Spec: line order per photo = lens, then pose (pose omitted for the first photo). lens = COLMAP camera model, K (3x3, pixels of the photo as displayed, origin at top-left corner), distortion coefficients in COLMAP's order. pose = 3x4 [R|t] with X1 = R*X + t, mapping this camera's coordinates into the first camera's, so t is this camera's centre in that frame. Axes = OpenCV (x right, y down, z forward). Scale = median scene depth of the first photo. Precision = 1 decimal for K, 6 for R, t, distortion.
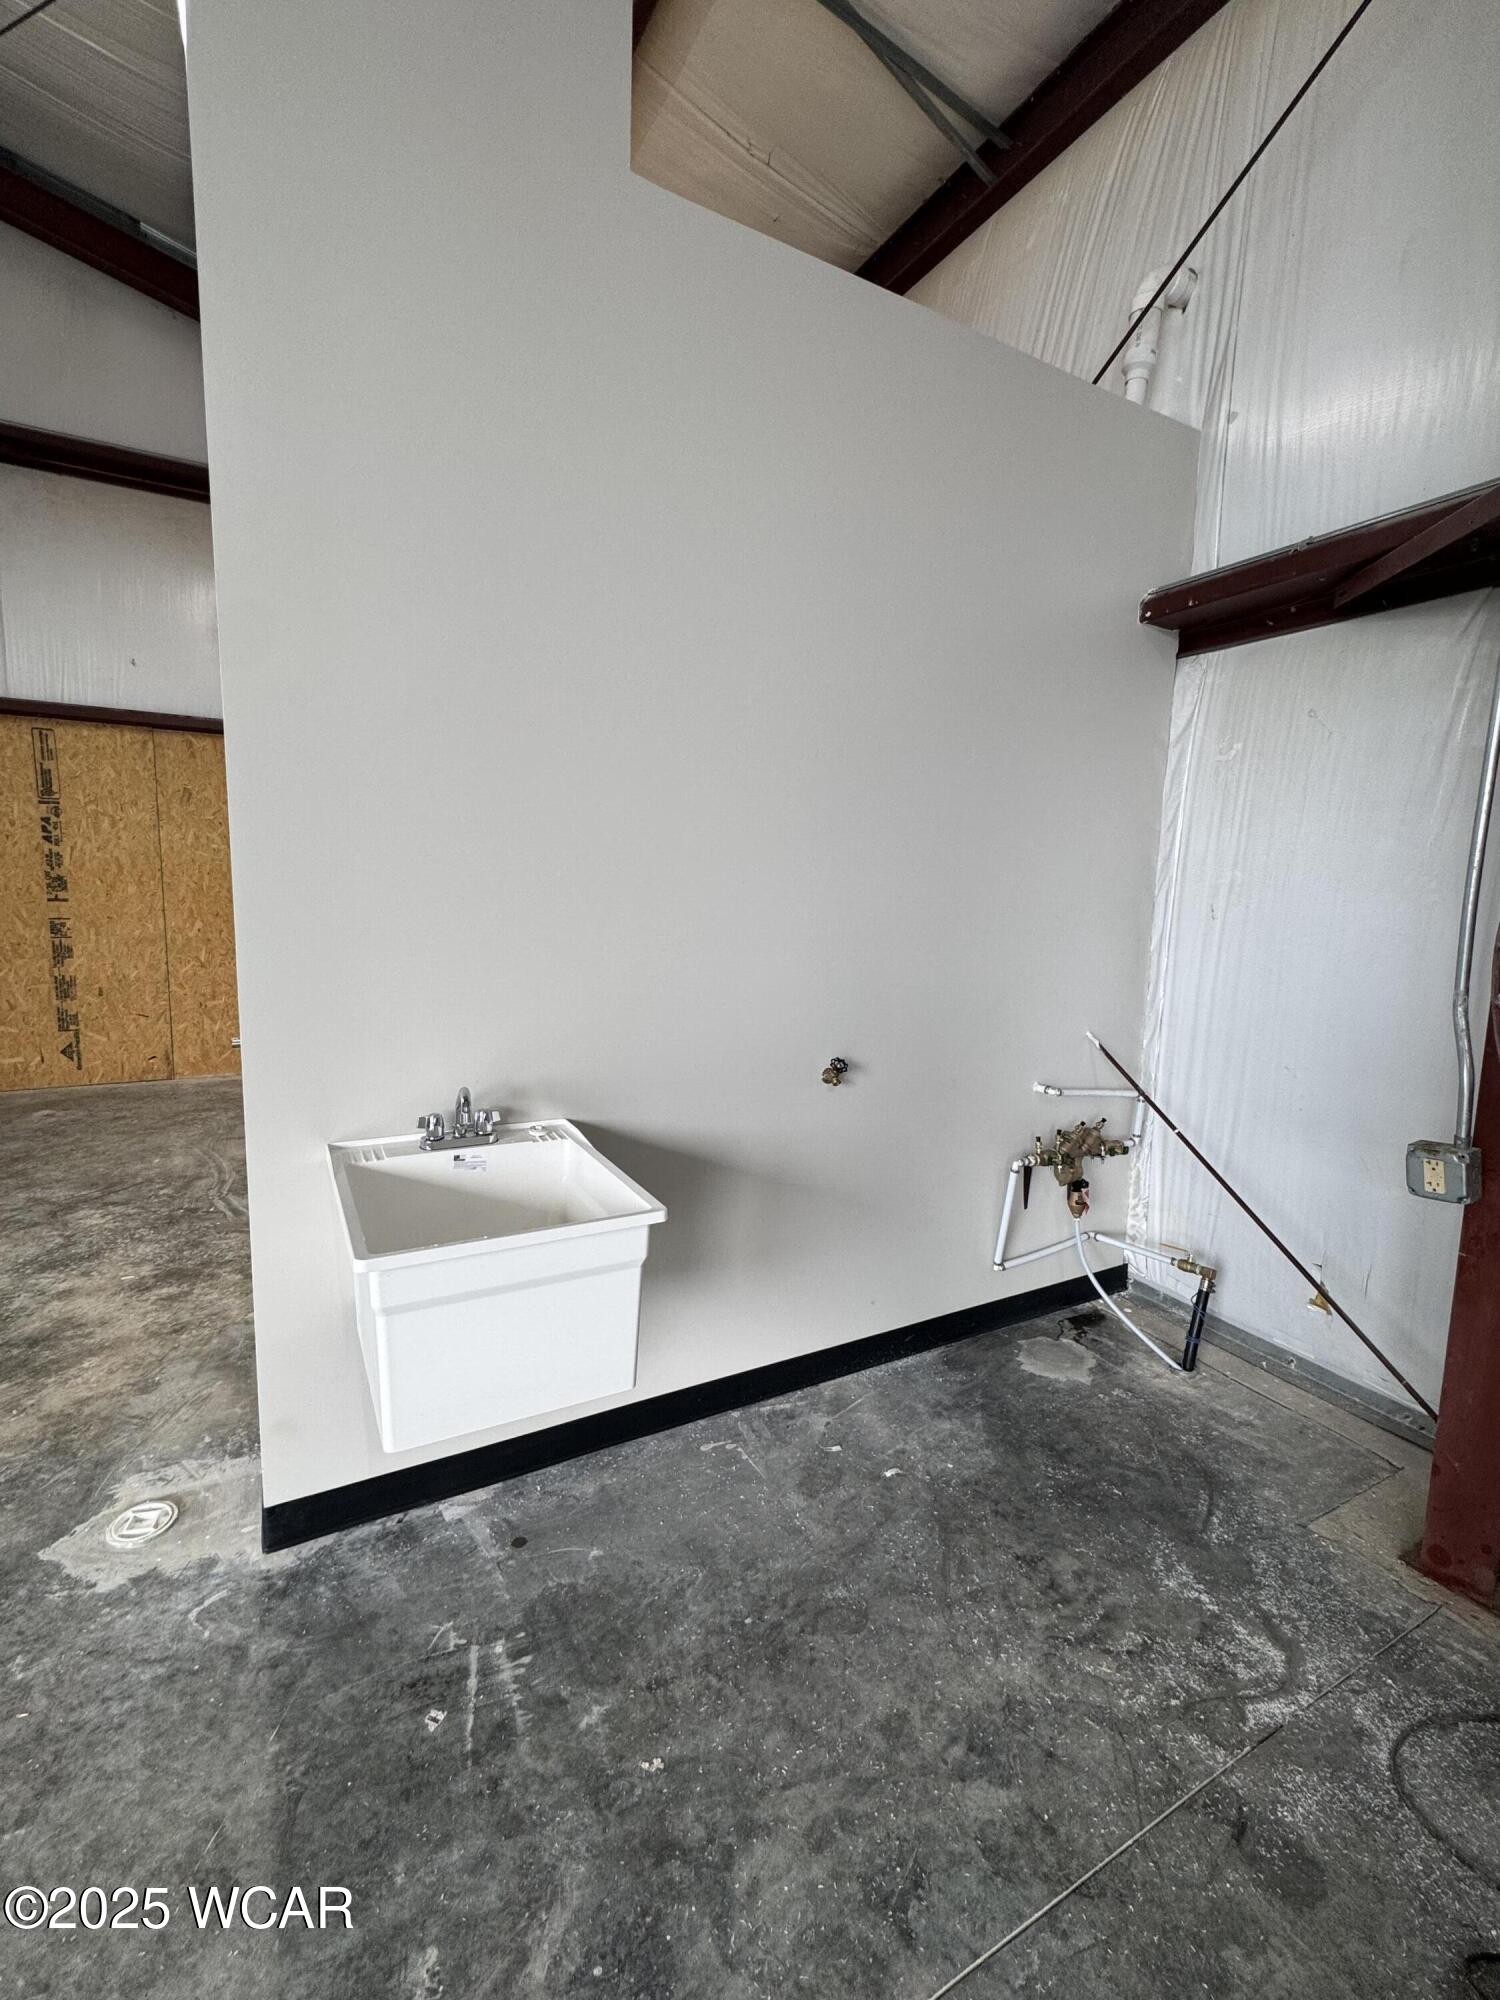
lens RADIAL K [[865.2, 0, 751.3], [0, 865.2, 999.0], [0, 0, 1]] dist [-0.002881, -0.000415]
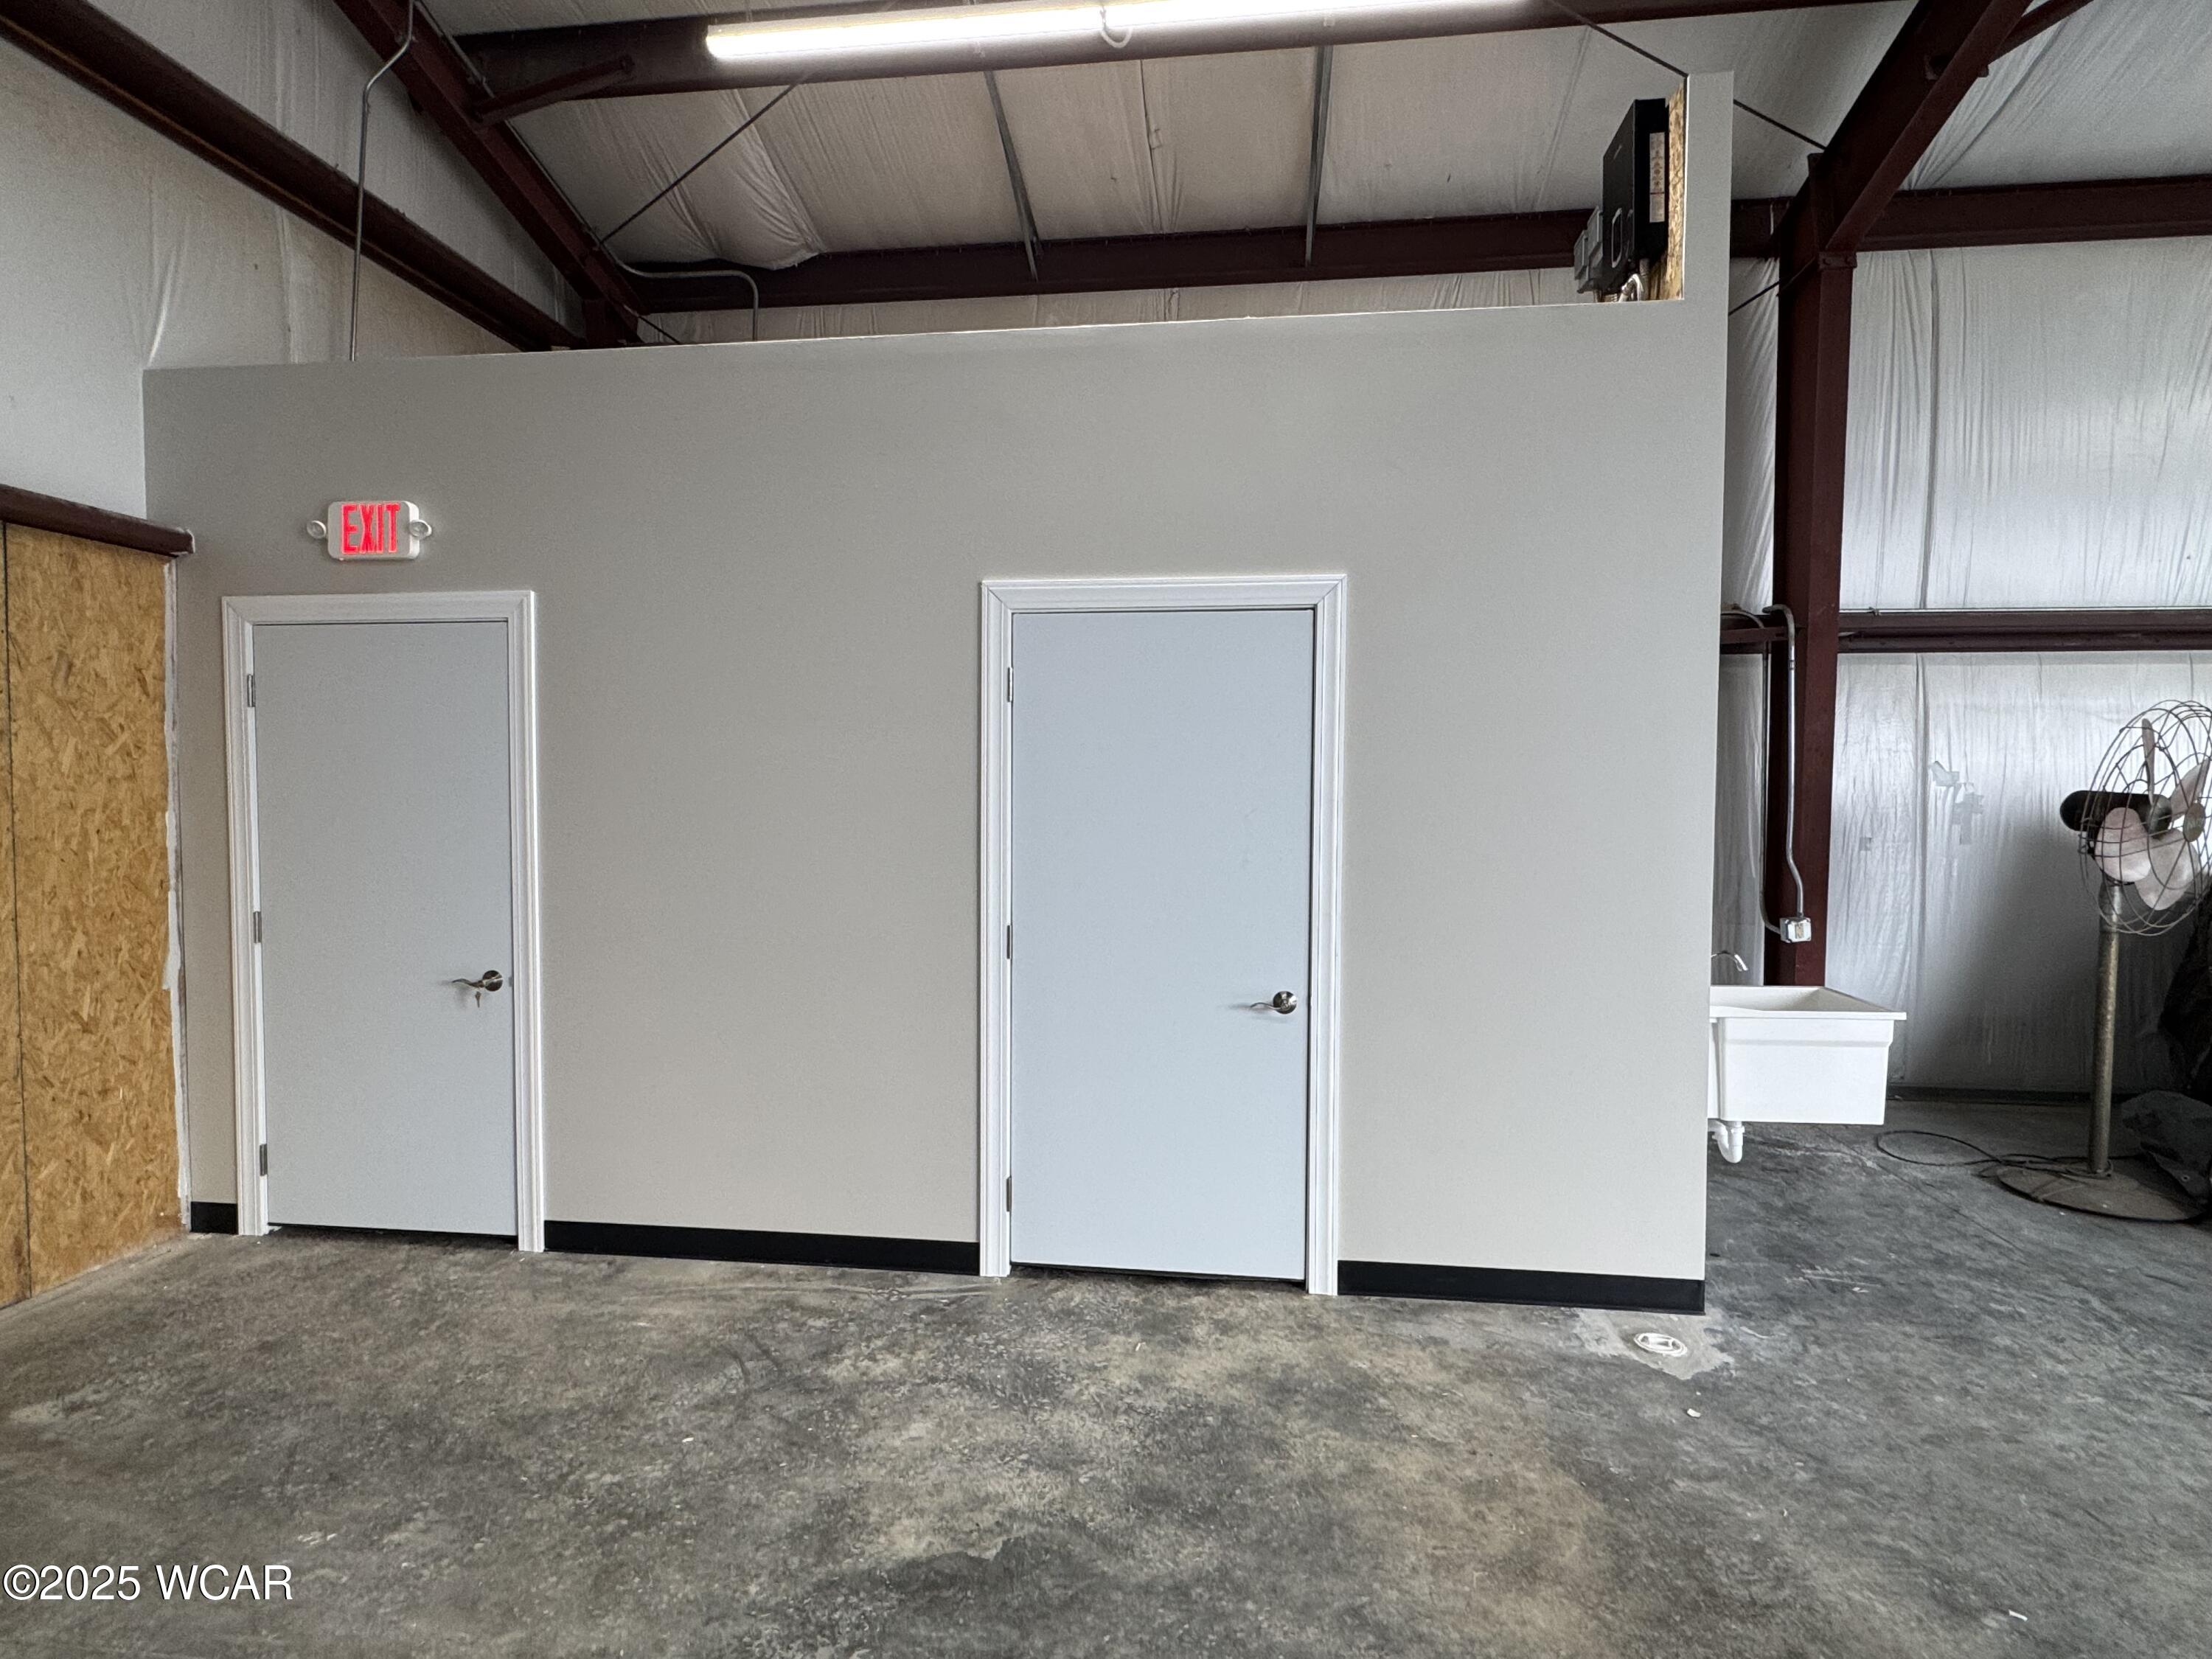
lens RADIAL K [[1174.2, 0, 1108.0], [0, 1174.2, 832.6], [0, 0, 1]] dist [-0.003909, 0.001509]
pose [[0.591912, -0.056440, 0.804024, -1.425144], [0.125459, 0.991838, -0.022737, -0.105839], [-0.796179, 0.114330, 0.594162, 0.311554]]
